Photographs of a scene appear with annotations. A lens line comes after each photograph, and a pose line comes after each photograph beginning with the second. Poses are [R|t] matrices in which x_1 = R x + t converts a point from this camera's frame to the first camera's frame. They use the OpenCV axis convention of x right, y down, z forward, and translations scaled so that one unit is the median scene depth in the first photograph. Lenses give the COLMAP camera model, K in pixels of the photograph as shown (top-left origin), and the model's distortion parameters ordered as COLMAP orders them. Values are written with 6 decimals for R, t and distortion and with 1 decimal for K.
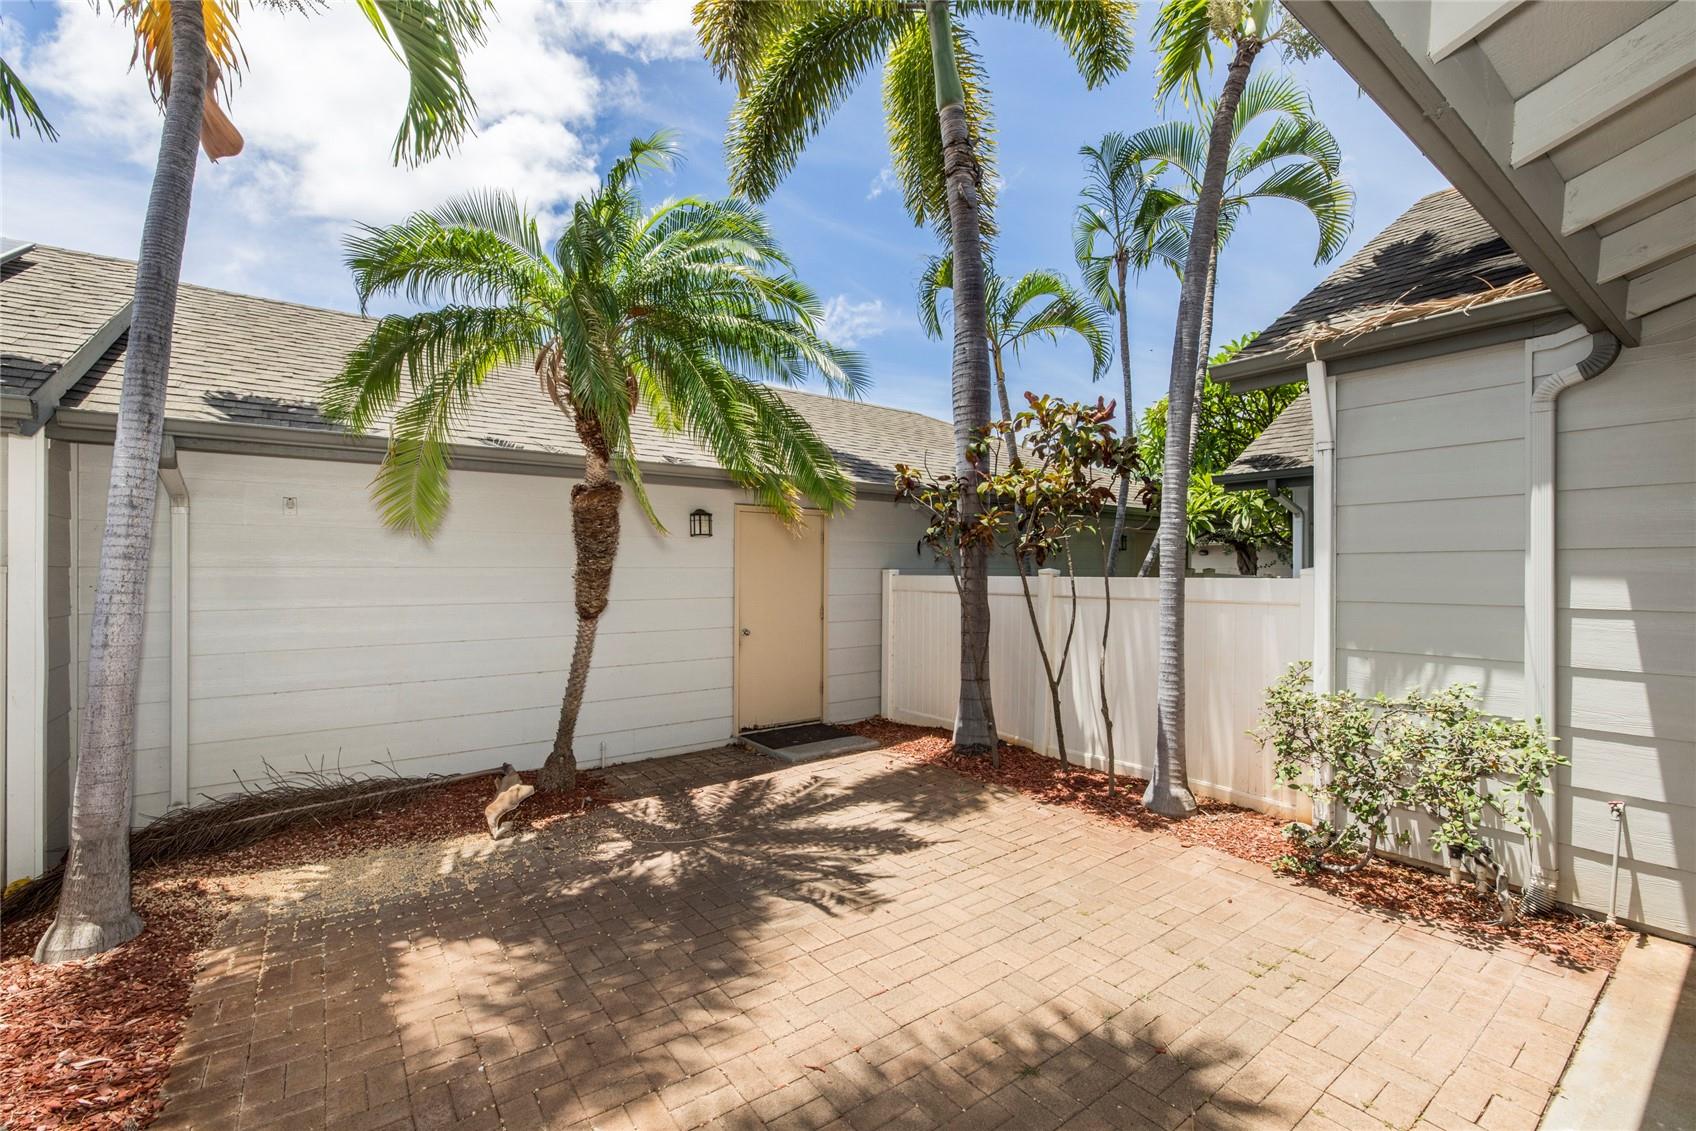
lens RADIAL K [[721.1, 0, 844.2], [0, 721.1, 561.6], [0, 0, 1]] dist [-0.000547, -0.000466]
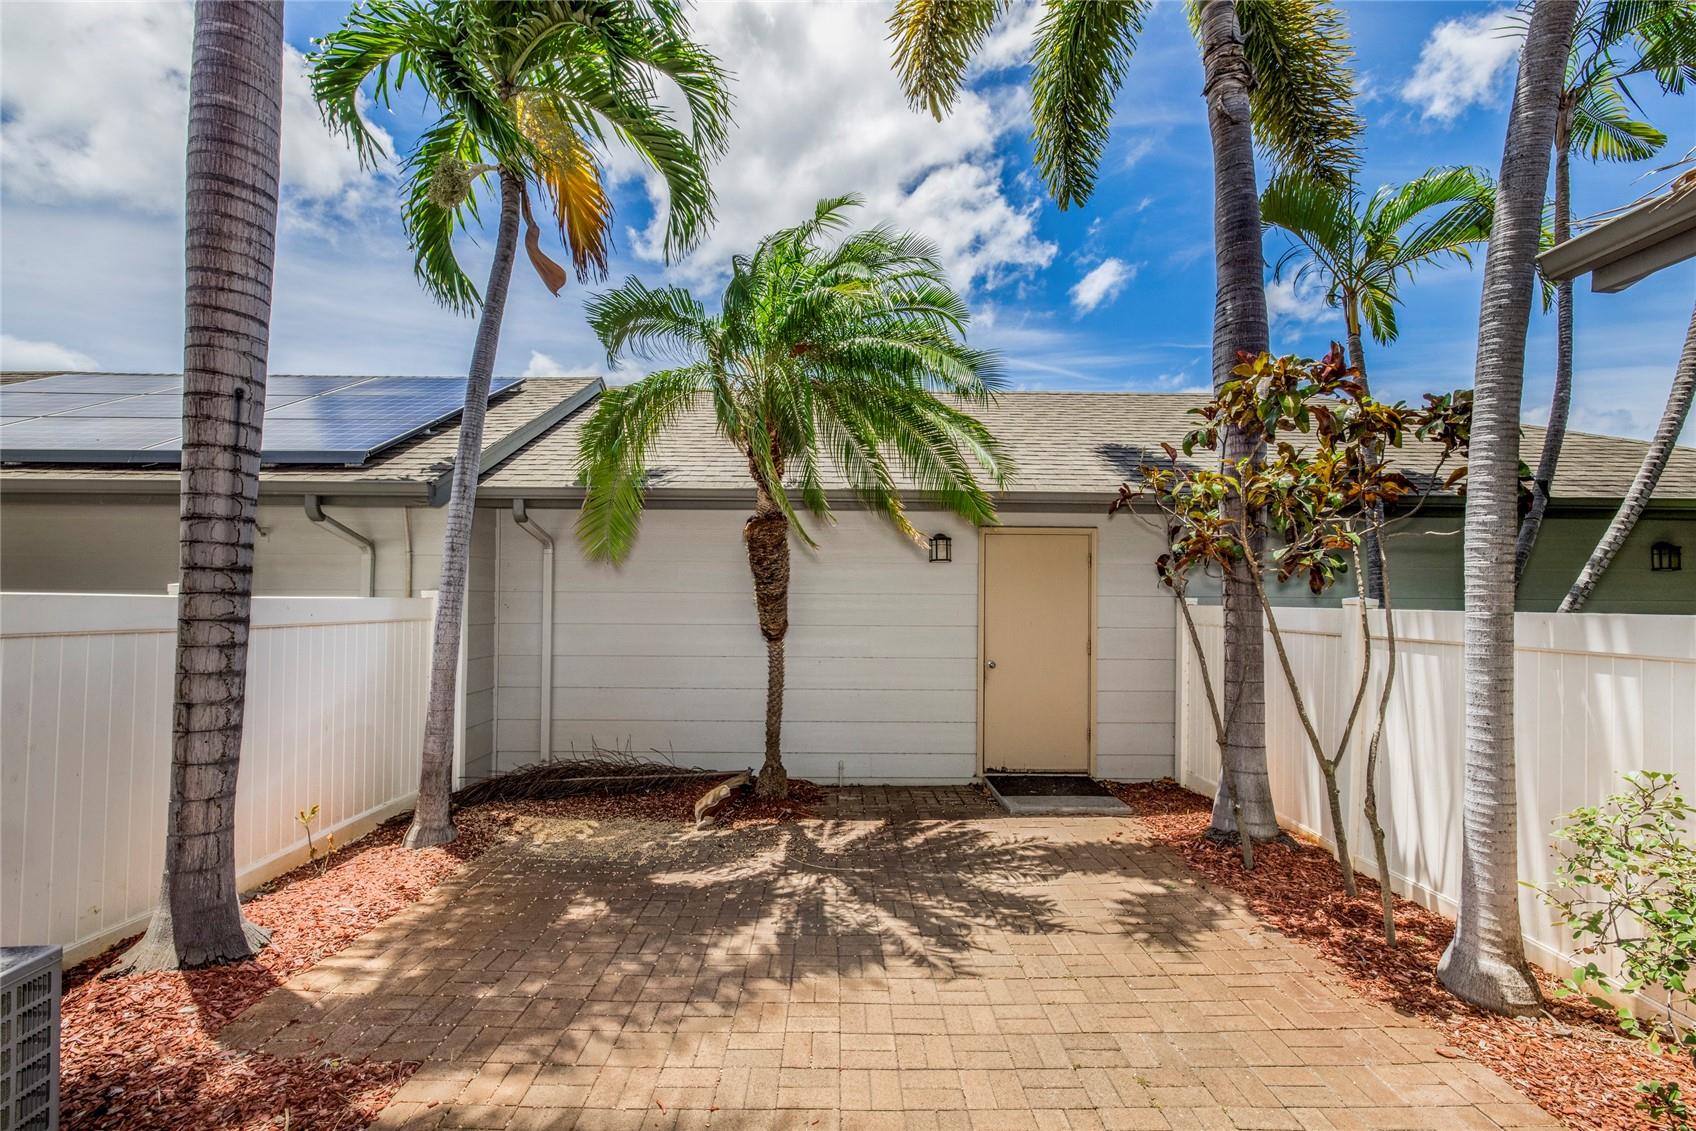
lens RADIAL K [[746.4, 0, 843.1], [0, 746.4, 572.2], [0, 0, 1]] dist [0.001862, 0.000667]
pose [[0.805988, -0.013779, -0.591772, 0.393931], [-0.000713, 0.999706, -0.024249, 0.004804], [0.591932, 0.019966, 0.805741, 0.165893]]
